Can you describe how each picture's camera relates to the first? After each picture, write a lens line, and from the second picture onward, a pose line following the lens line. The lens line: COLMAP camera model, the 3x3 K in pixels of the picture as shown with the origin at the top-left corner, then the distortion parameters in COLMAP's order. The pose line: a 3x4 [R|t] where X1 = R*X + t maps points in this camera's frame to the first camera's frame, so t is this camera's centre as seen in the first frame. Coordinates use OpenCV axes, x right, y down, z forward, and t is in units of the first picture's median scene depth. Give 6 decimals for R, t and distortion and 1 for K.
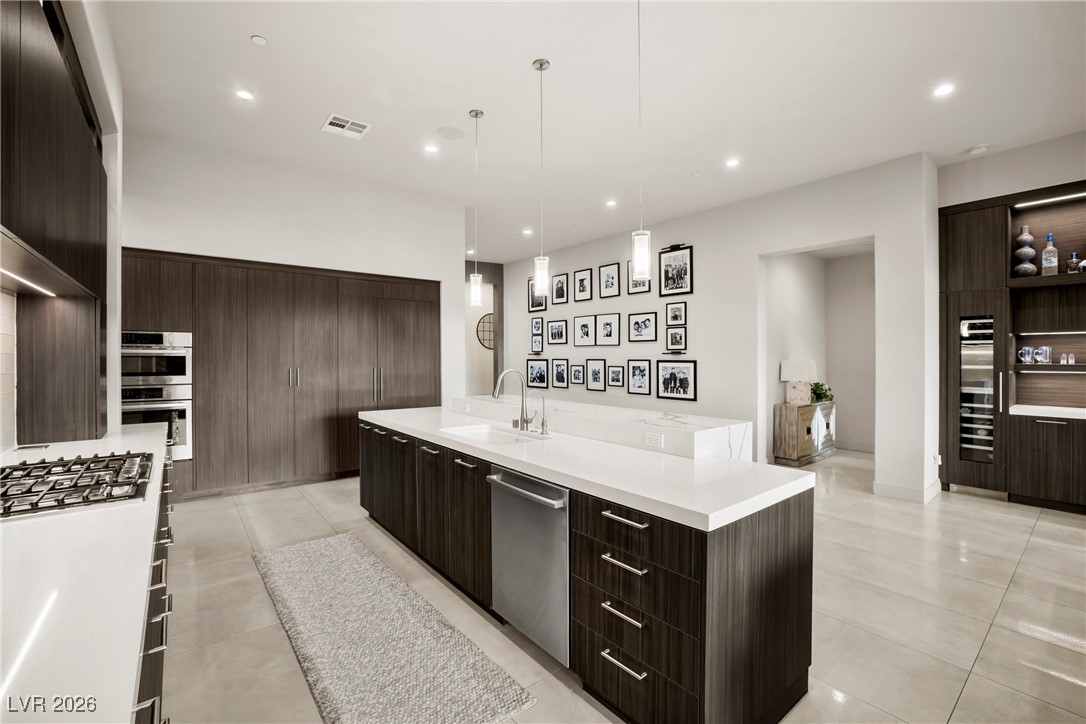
lens RADIAL K [[463.4, 0, 542.2], [0, 463.4, 357.7], [0, 0, 1]] dist [-0.029975, 0.000025]
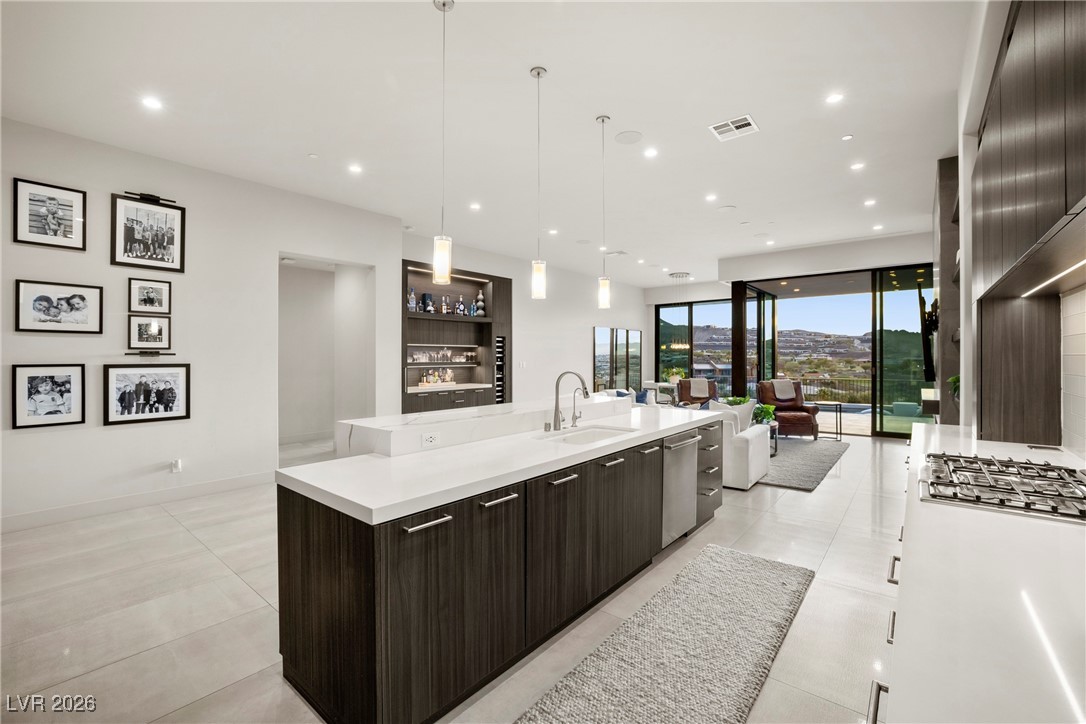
lens RADIAL K [[463.4, 0, 542.2], [0, 463.4, 357.7], [0, 0, 1]] dist [-0.029975, 0.000025]
pose [[-0.197109, -0.002197, 0.980379, -0.482034], [0.002675, 0.999993, 0.002779, -0.004270], [-0.980378, 0.003171, -0.197101, 0.565507]]
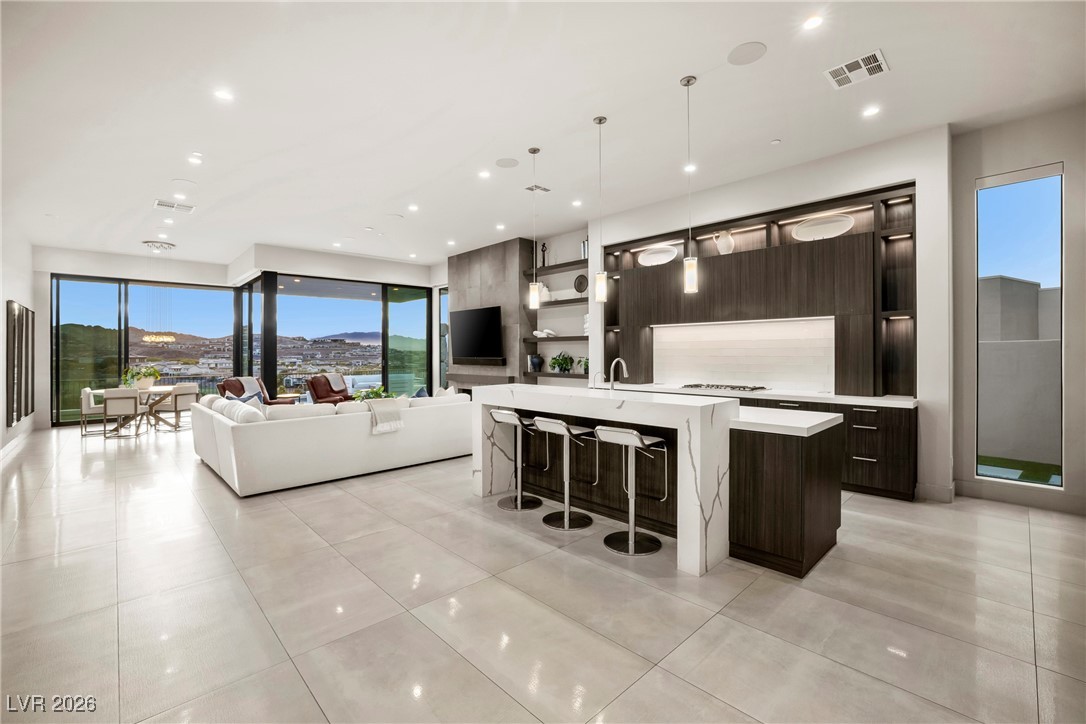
lens RADIAL K [[462.0, 0, 543.1], [0, 462.0, 354.9], [0, 0, 1]] dist [-0.041381, 0.000114]
pose [[-0.995456, 0.003457, -0.095156, 0.126306], [0.002859, 0.999975, 0.006425, 0.001600], [0.095176, 0.006124, -0.995442, 1.069675]]
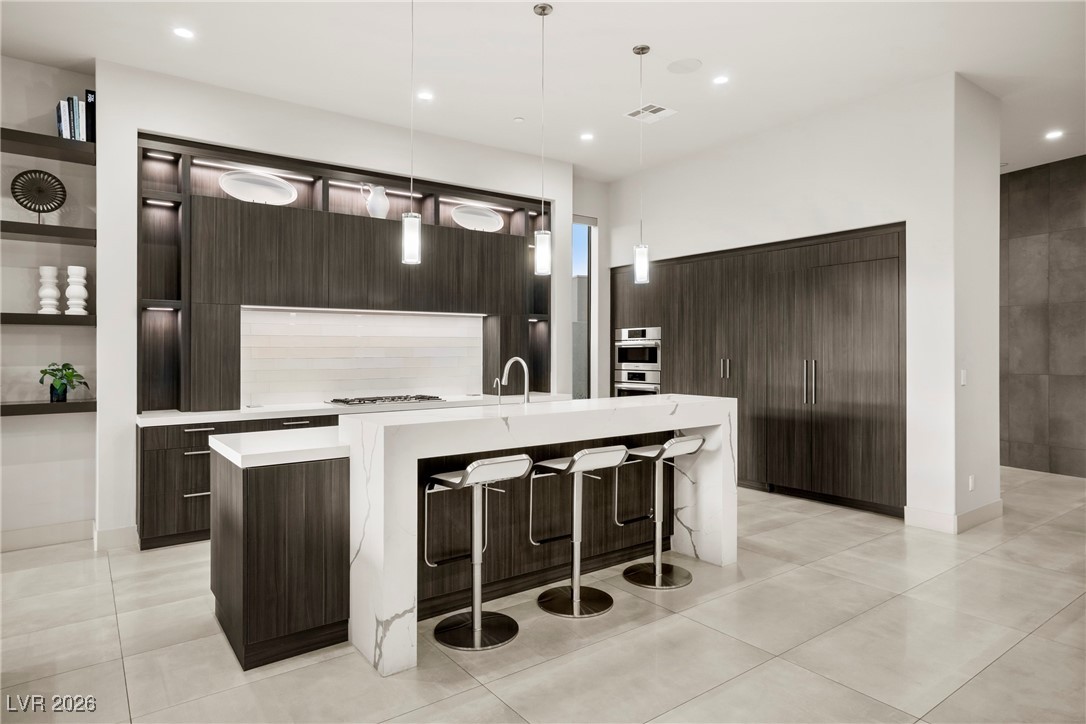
lens RADIAL K [[633.2, 0, 540.5], [0, 633.2, 347.6], [0, 0, 1]] dist [0.000922, 0.000166]
pose [[-0.030102, -0.005636, -0.999531, 0.569957], [0.004948, 0.999971, -0.005788, 0.004475], [0.999535, -0.005120, -0.030073, 0.490053]]
